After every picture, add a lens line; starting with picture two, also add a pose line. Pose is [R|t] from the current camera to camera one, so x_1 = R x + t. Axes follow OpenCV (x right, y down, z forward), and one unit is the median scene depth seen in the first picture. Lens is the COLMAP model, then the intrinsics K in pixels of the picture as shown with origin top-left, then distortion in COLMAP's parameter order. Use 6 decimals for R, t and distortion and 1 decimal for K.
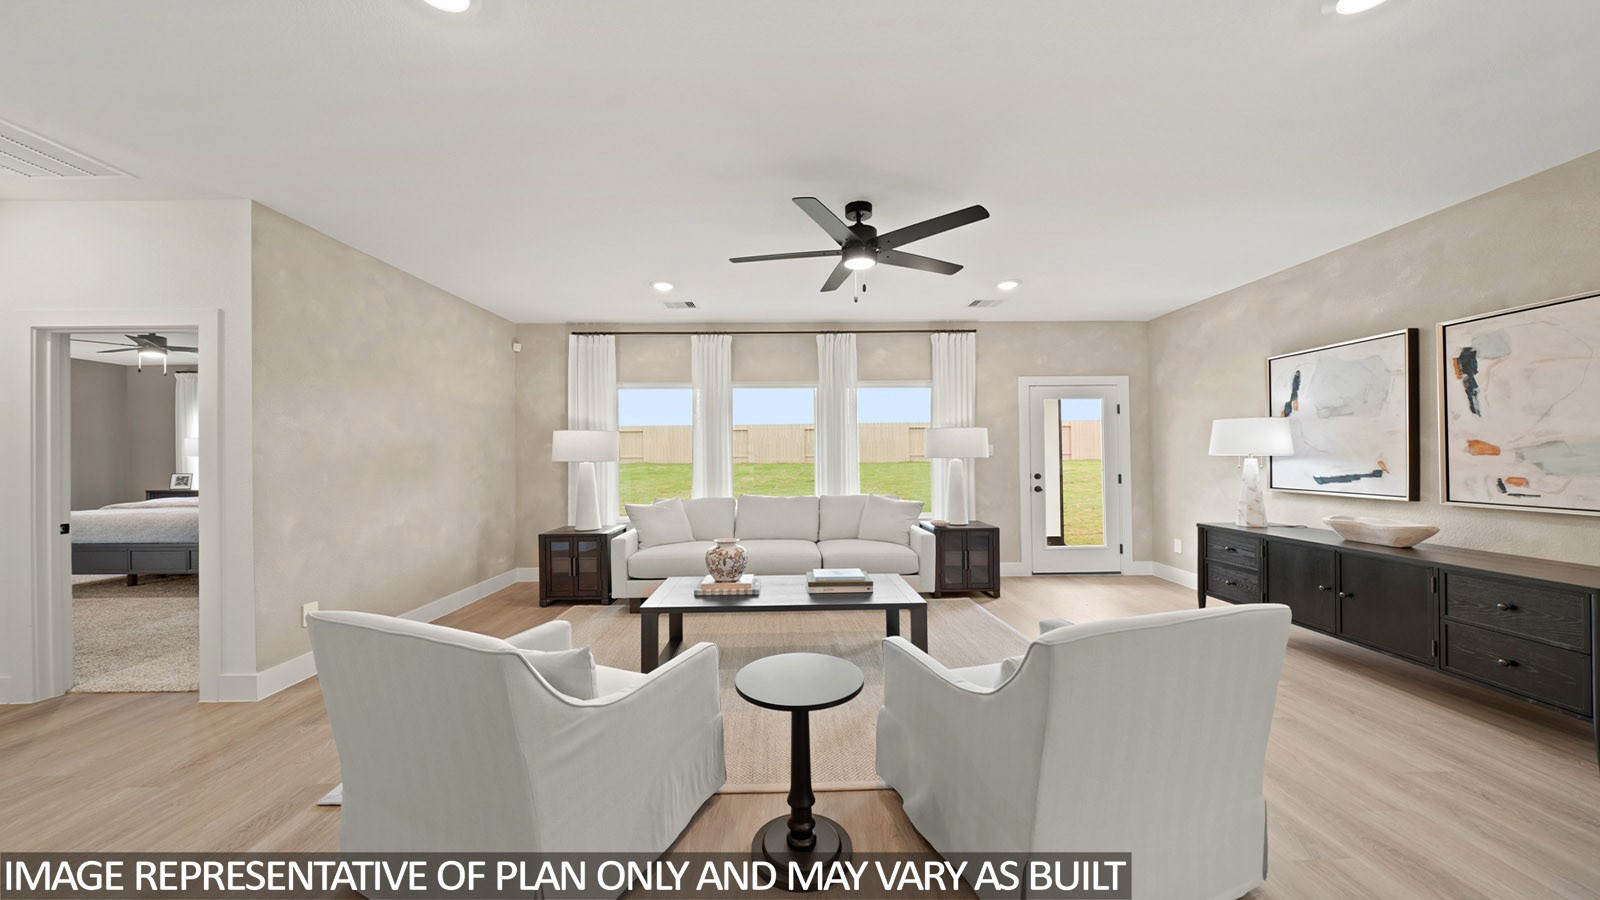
lens RADIAL K [[546.5, 0, 802.6], [0, 546.5, 452.0], [0, 0, 1]] dist [-0.006090, 0.000175]
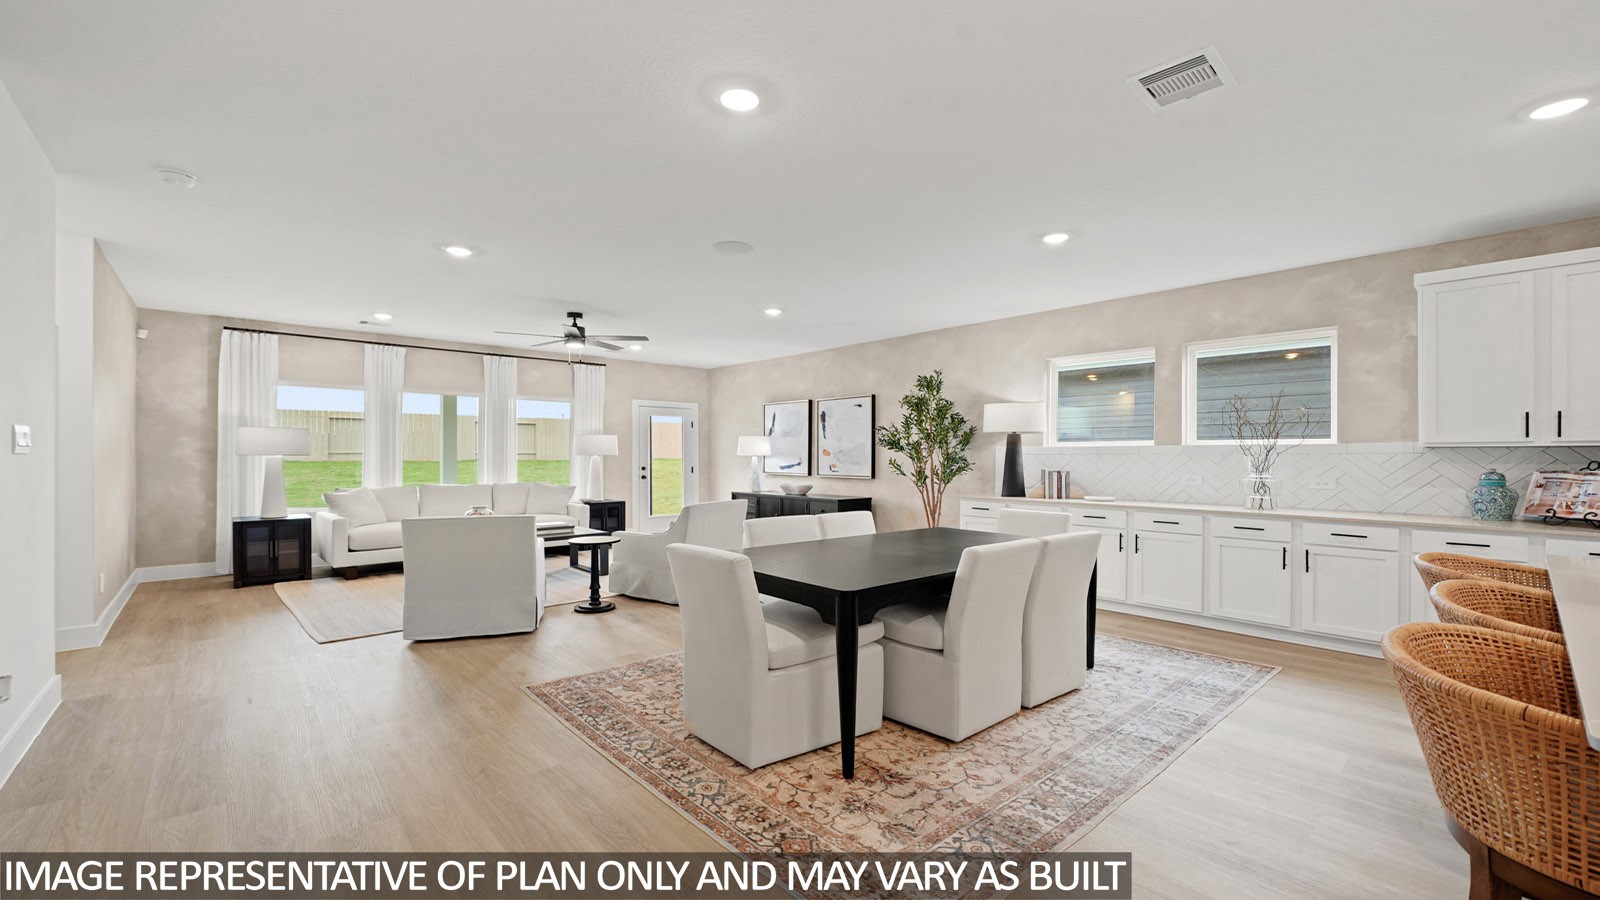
lens RADIAL K [[640.8, 0, 798.8], [0, 640.8, 454.8], [0, 0, 1]] dist [-0.003426, 0.000631]
pose [[0.755745, 0.009178, 0.654801, -0.537202], [-0.014262, 0.999895, 0.002445, -0.002394], [-0.654710, -0.011187, 0.755797, -0.805898]]
